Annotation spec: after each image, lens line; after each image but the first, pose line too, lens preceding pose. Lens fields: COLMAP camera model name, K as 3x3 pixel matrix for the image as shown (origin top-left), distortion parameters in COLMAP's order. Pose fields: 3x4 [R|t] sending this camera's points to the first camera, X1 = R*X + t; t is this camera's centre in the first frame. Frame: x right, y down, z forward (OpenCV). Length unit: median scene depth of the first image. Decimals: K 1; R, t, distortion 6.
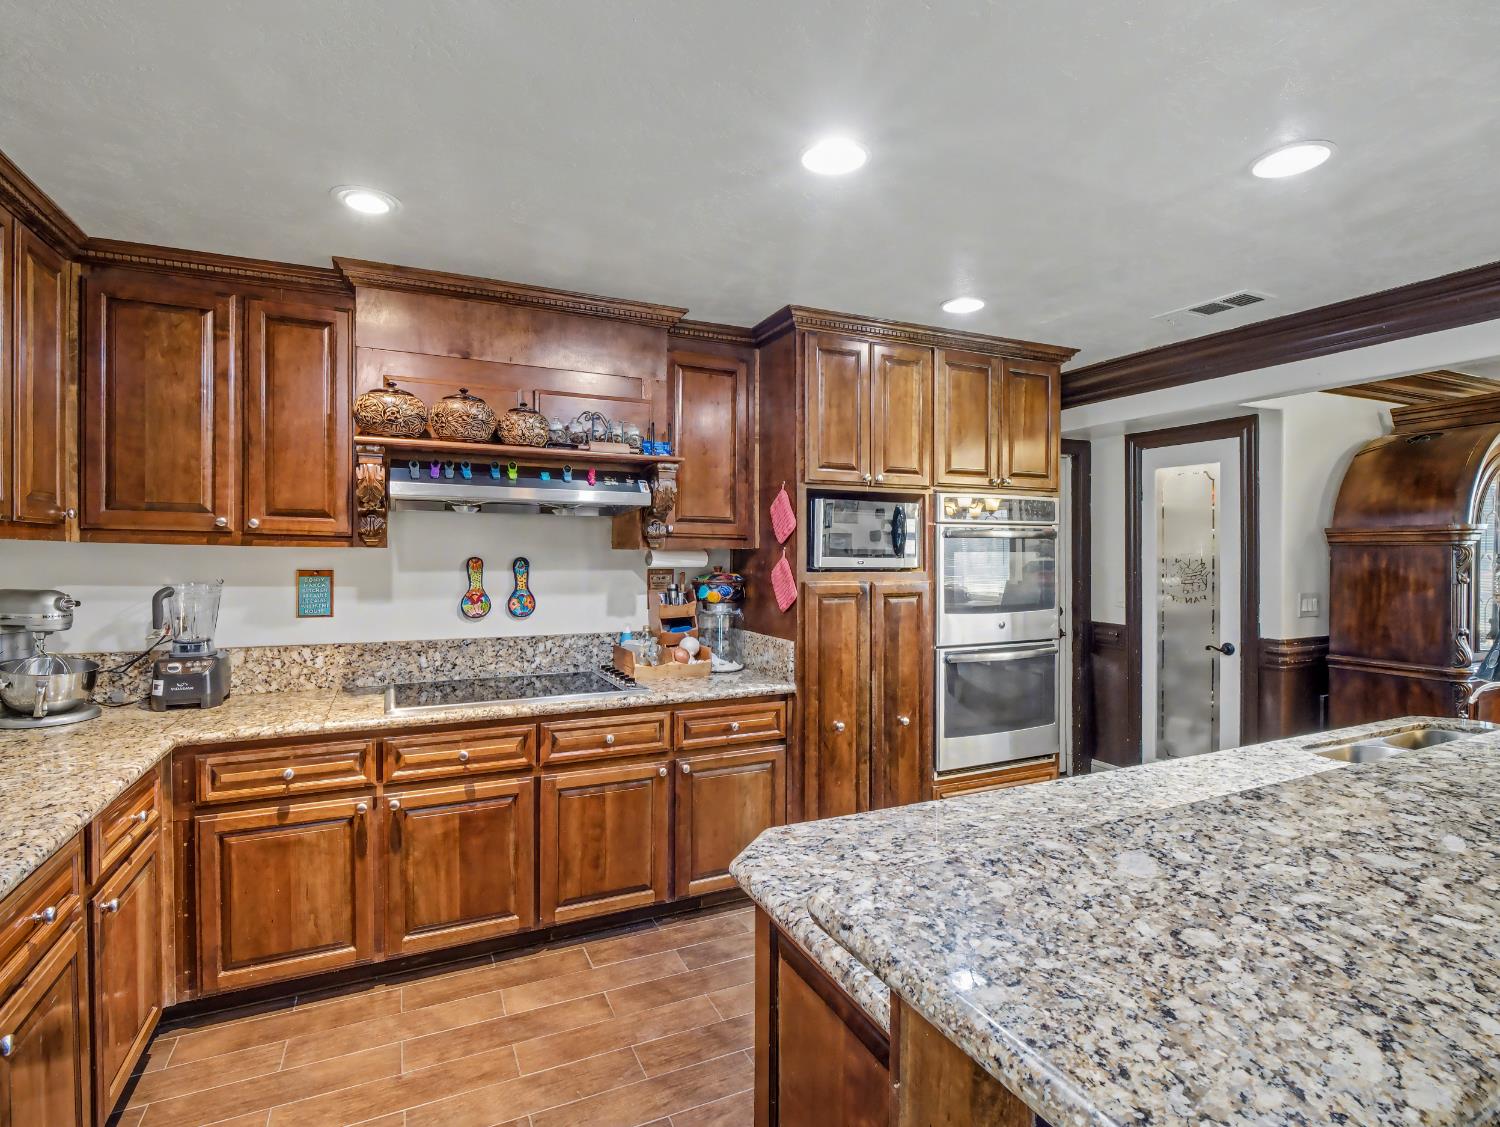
lens RADIAL K [[735.5, 0, 745.0], [0, 735.5, 563.3], [0, 0, 1]] dist [-0.012889, 0.001572]
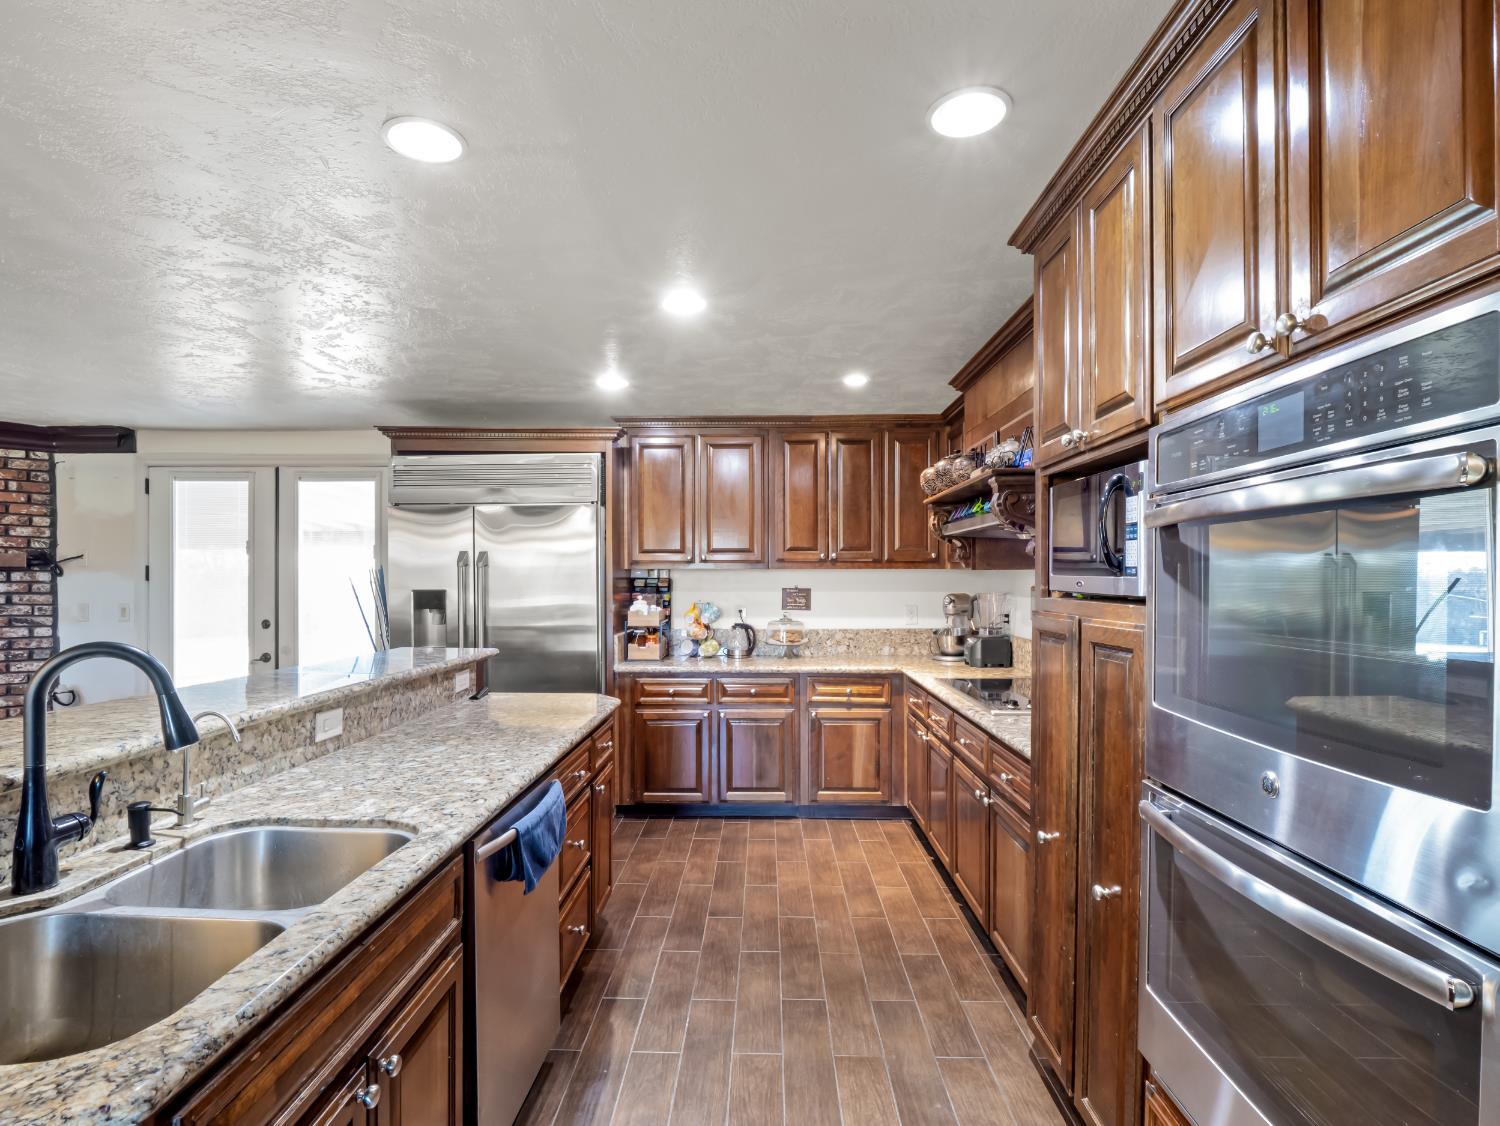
lens RADIAL K [[735.5, 0, 745.0], [0, 735.5, 562.8], [0, 0, 1]] dist [-0.012889, 0.001572]
pose [[-0.447123, -0.020087, -0.894247, 0.825882], [-0.012915, 0.999789, -0.016000, -0.005547], [0.894379, 0.004395, -0.447287, 1.051076]]
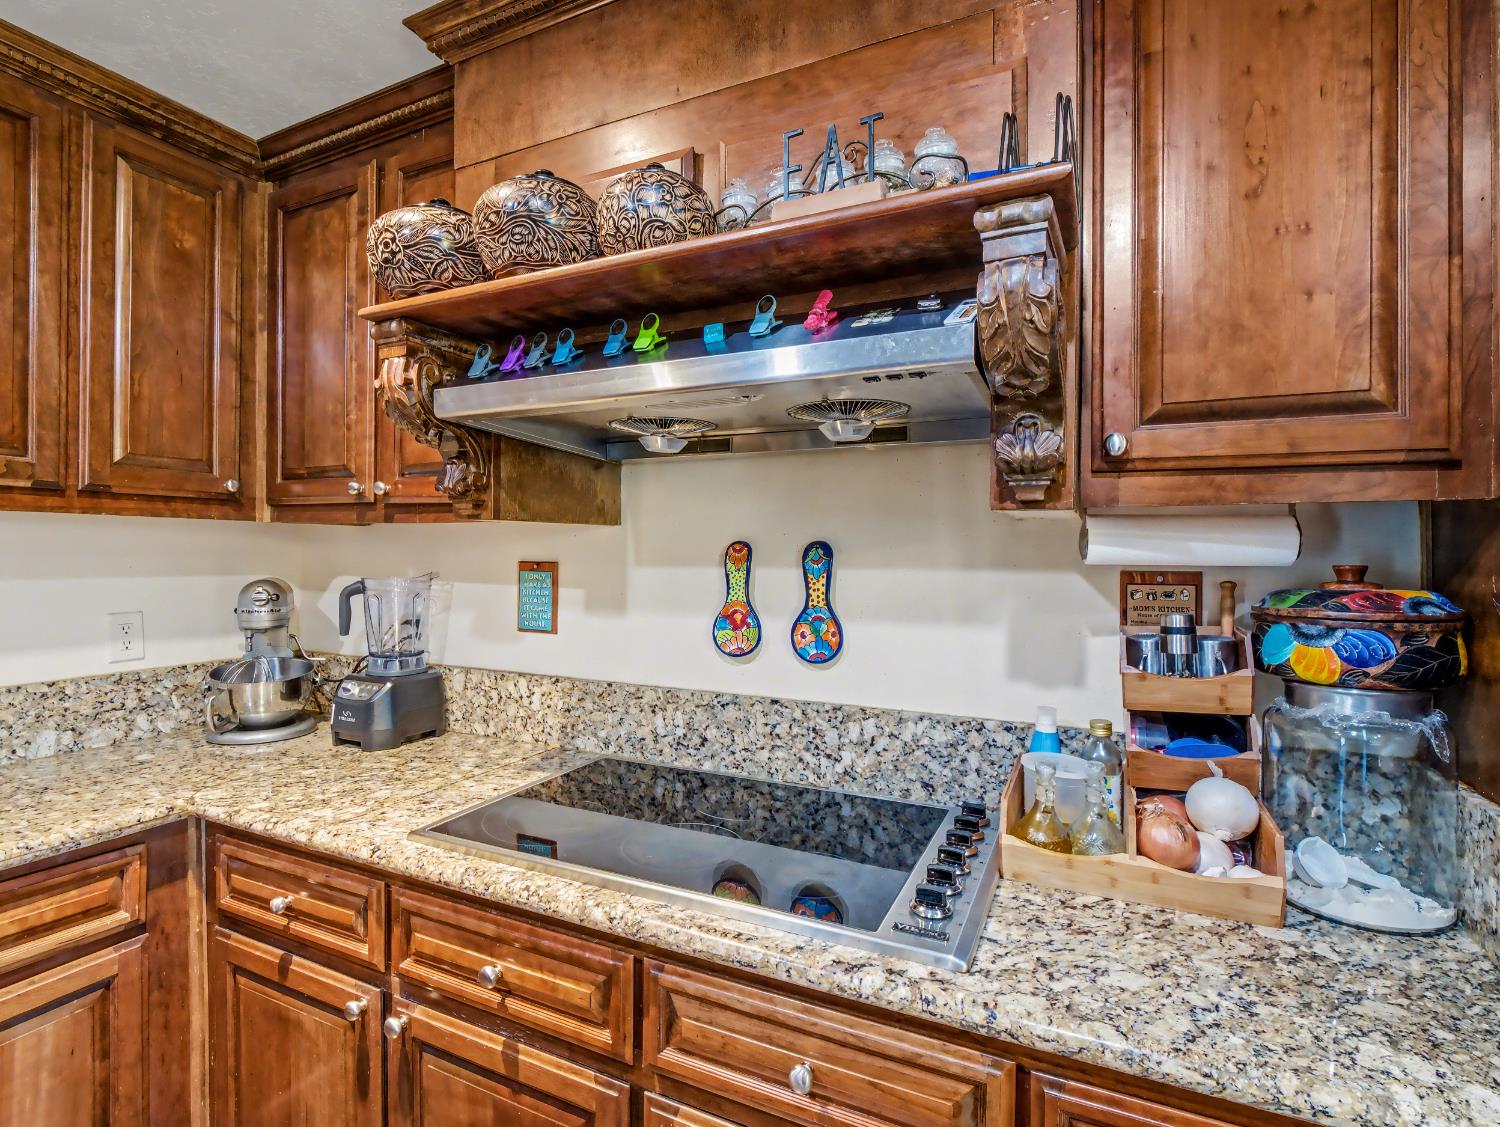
lens RADIAL K [[740.8, 0, 747.9], [0, 740.8, 555.5], [0, 0, 1]] dist [-0.000099, -0.006485]
pose [[0.627249, 0.000625, -0.778819, 0.051869], [-0.013152, 0.999866, -0.009789, 0.007249], [0.778708, 0.016383, 0.627173, 0.677601]]
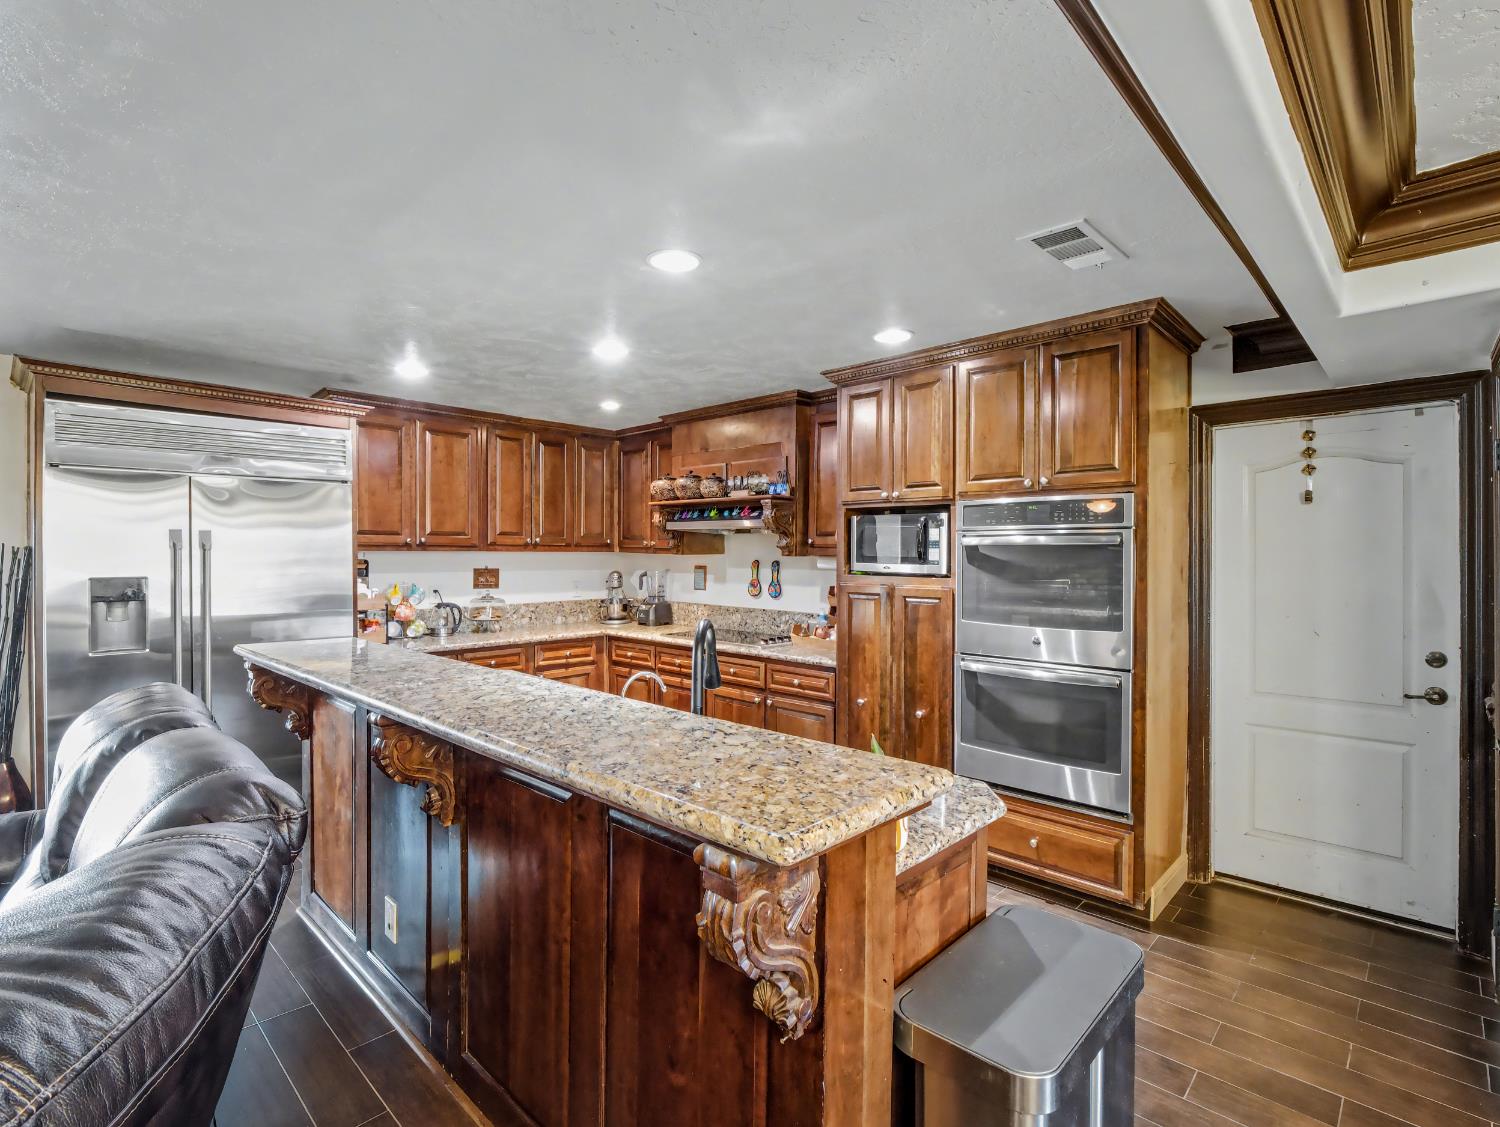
lens RADIAL K [[728.1, 0, 750.2], [0, 728.1, 555.6], [0, 0, 1]] dist [-0.005125, -0.007167]
pose [[0.363521, 0.004077, -0.931577, 1.187253], [-0.016408, 0.999863, -0.002027, -0.014983], [0.931442, 0.016022, 0.363538, 0.388283]]
